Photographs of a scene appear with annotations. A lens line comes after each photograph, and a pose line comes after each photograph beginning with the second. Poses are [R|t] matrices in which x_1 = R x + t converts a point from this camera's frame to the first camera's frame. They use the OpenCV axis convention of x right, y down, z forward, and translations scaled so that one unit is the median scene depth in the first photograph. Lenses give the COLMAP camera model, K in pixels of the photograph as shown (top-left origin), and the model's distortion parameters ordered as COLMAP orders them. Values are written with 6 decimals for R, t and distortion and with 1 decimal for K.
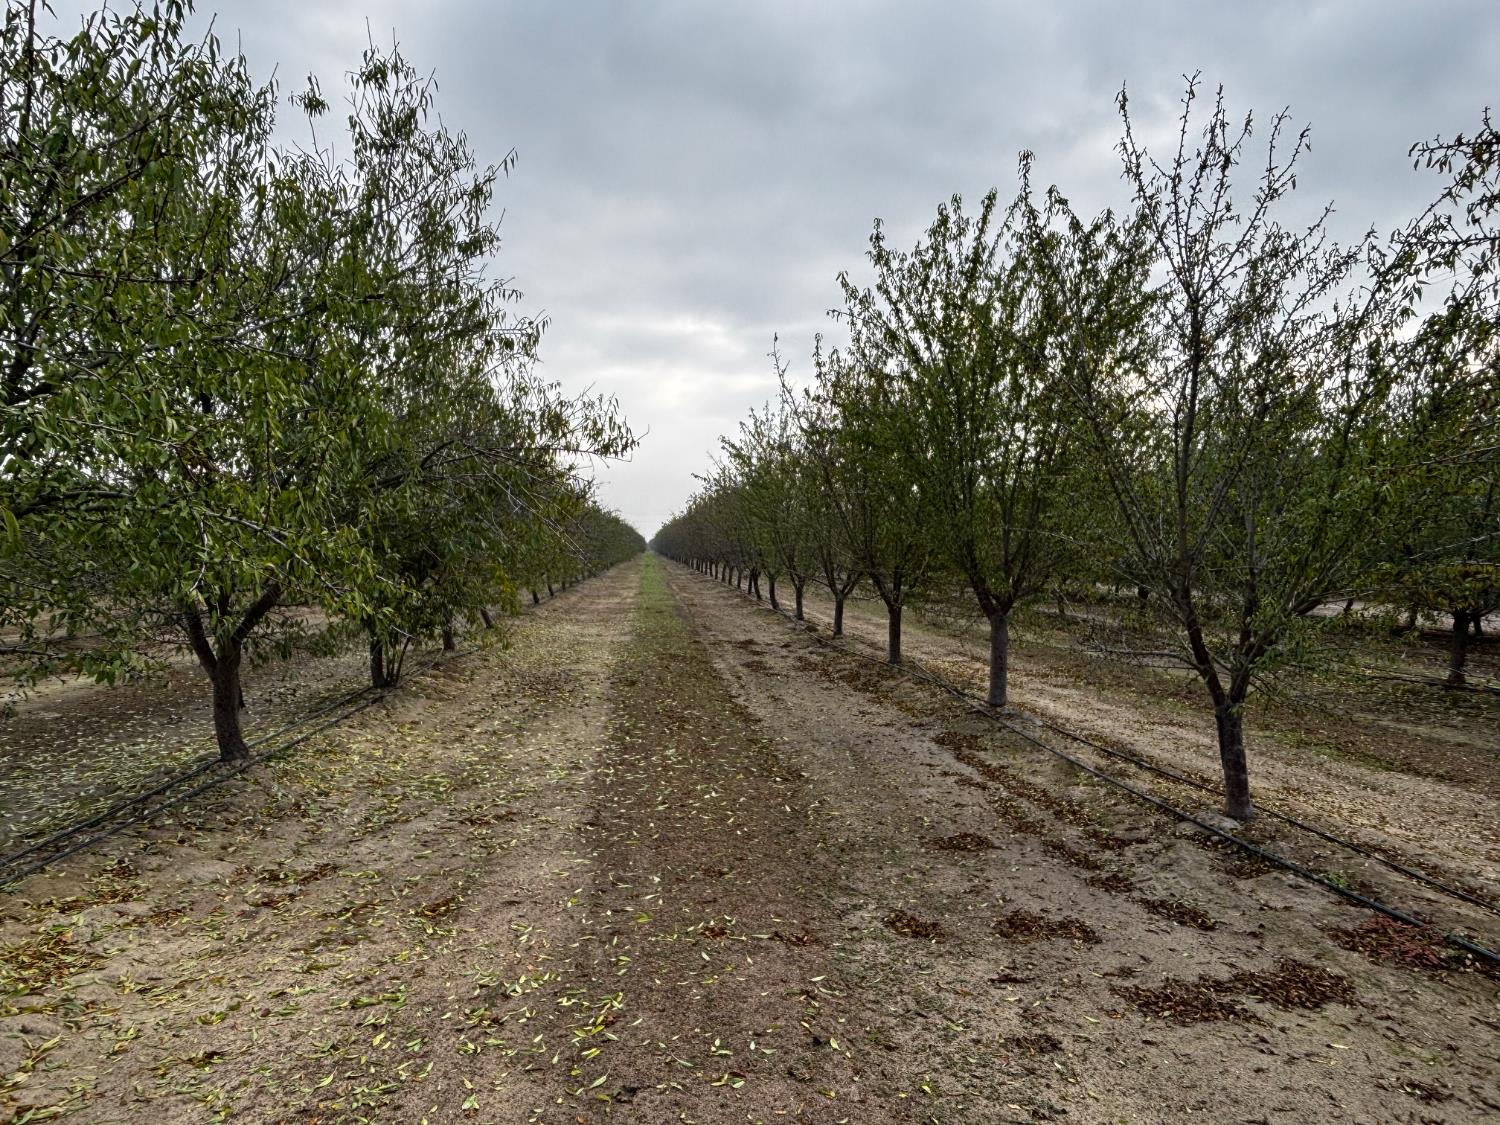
lens RADIAL K [[992.1, 0, 750.0], [0, 992.1, 562.5], [0, 0, 1]] dist [0.065987, -0.087234]
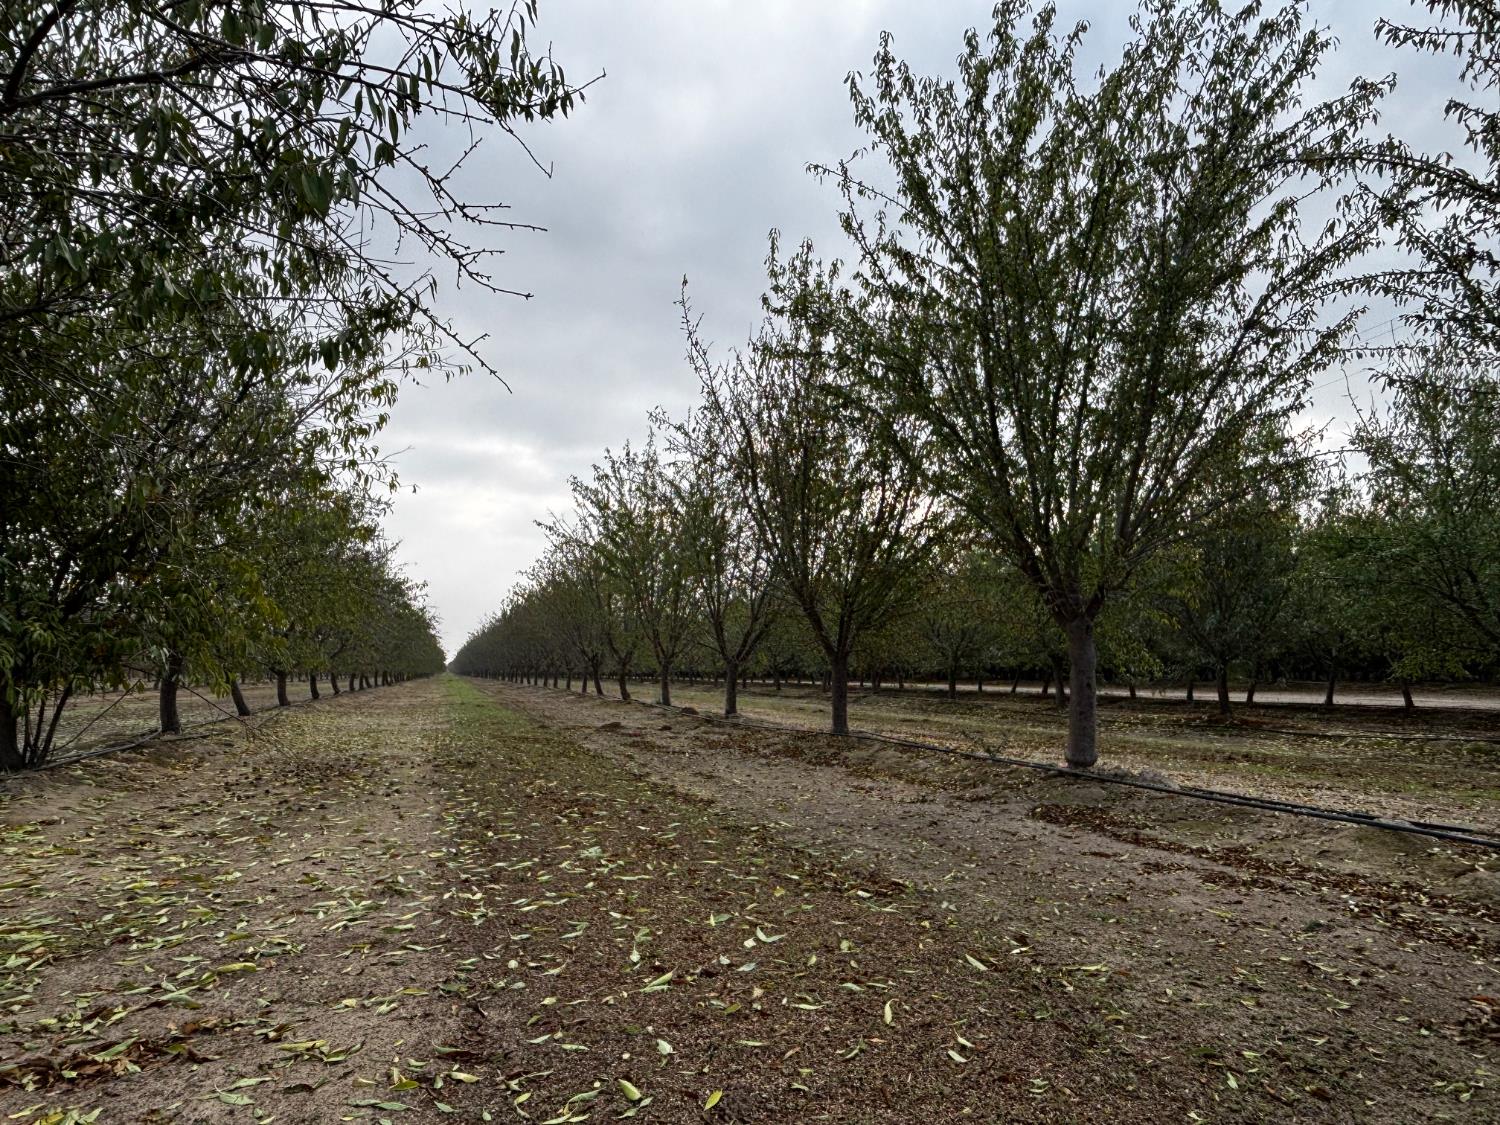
lens RADIAL K [[992.1, 0, 750.0], [0, 992.1, 562.5], [0, 0, 1]] dist [0.065987, -0.087234]
pose [[0.981512, 0.018197, 0.190533, -0.086248], [0.005702, 0.992249, -0.124137, 0.095606], [-0.191315, 0.122929, 0.973800, 0.424468]]
